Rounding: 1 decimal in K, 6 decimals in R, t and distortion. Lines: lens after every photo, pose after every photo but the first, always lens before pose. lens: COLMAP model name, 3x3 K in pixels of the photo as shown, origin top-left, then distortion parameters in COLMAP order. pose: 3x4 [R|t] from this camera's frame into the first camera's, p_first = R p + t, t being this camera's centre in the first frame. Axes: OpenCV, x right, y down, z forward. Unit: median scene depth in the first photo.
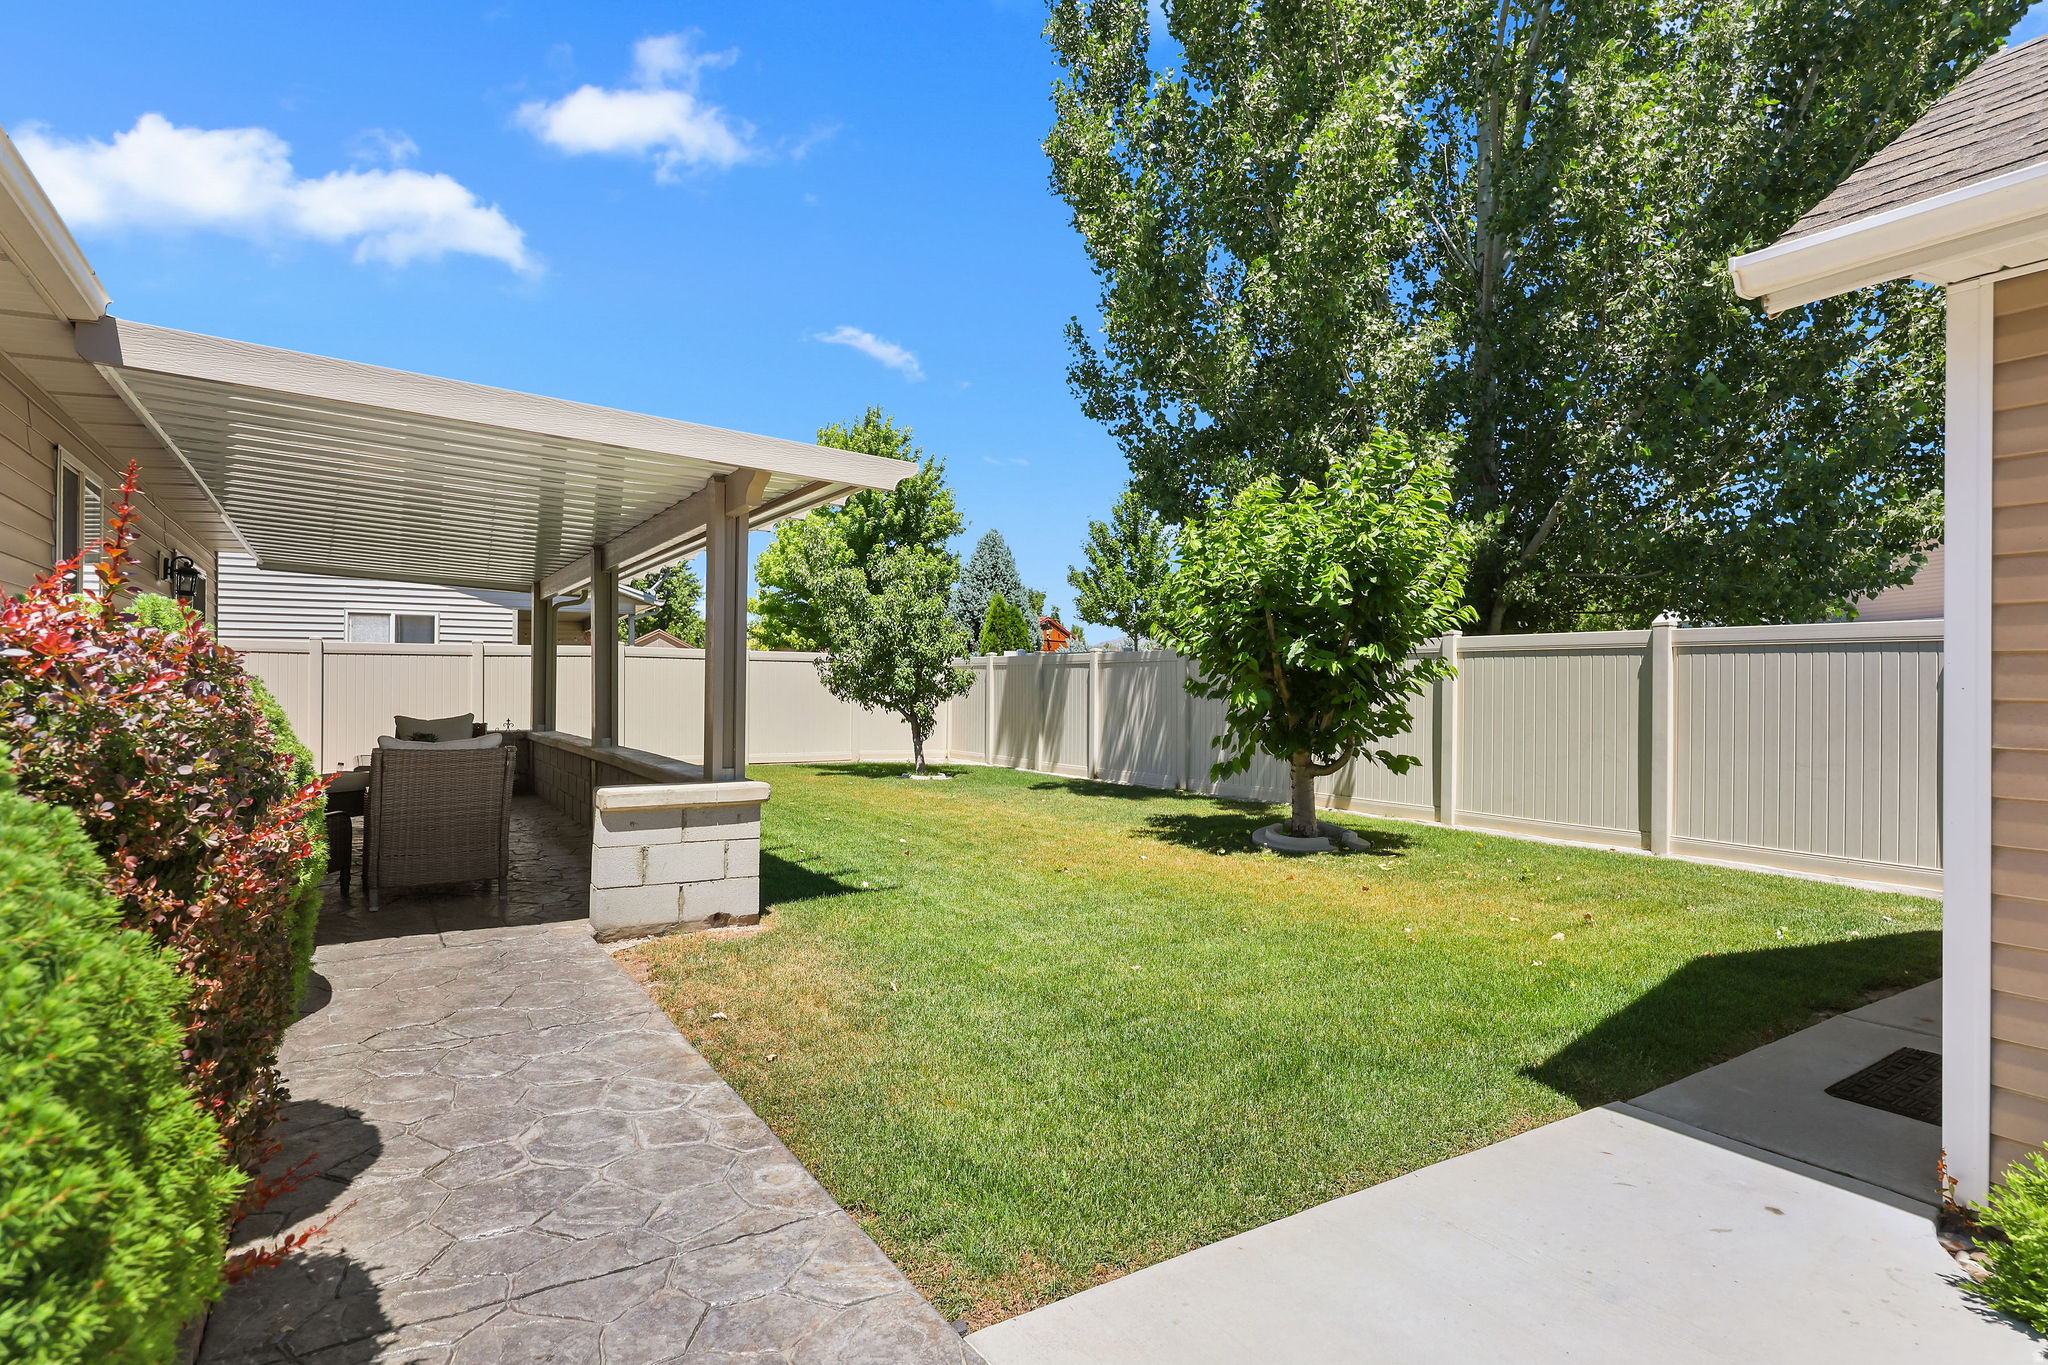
lens RADIAL K [[992.2, 0, 1024.0], [0, 992.2, 682.5], [0, 0, 1]] dist [-0.018596, 0.000365]
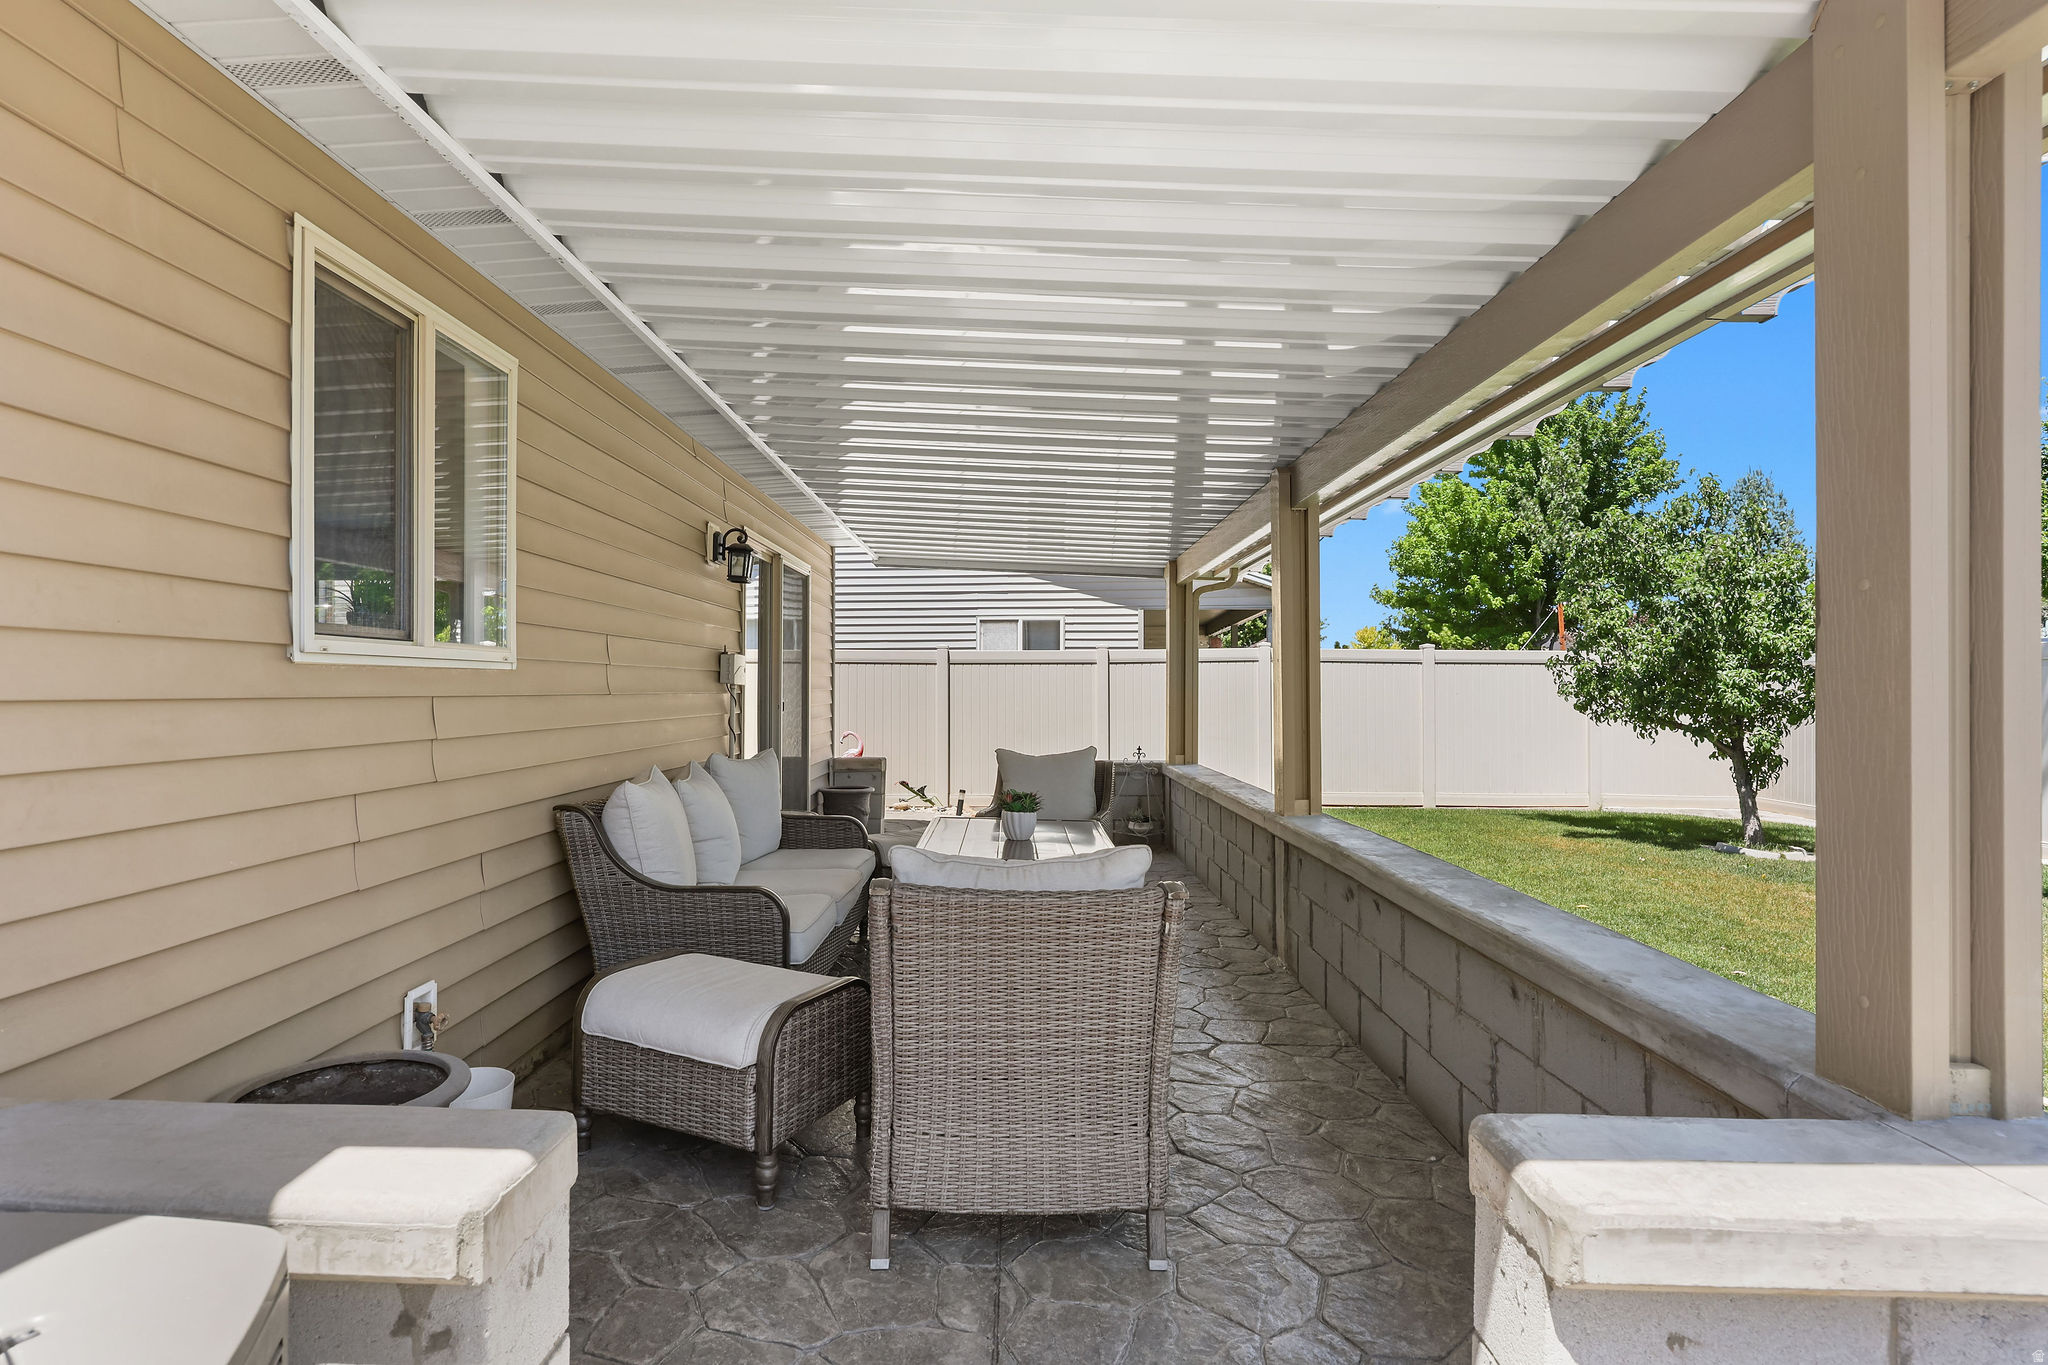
lens RADIAL K [[992.2, 0, 1024.0], [0, 992.2, 682.5], [0, 0, 1]] dist [-0.018596, 0.000365]
pose [[0.833417, -0.008013, -0.552587, -0.146411], [0.005116, 0.999964, -0.006785, -0.005108], [0.552621, 0.002828, 0.833428, 0.266137]]
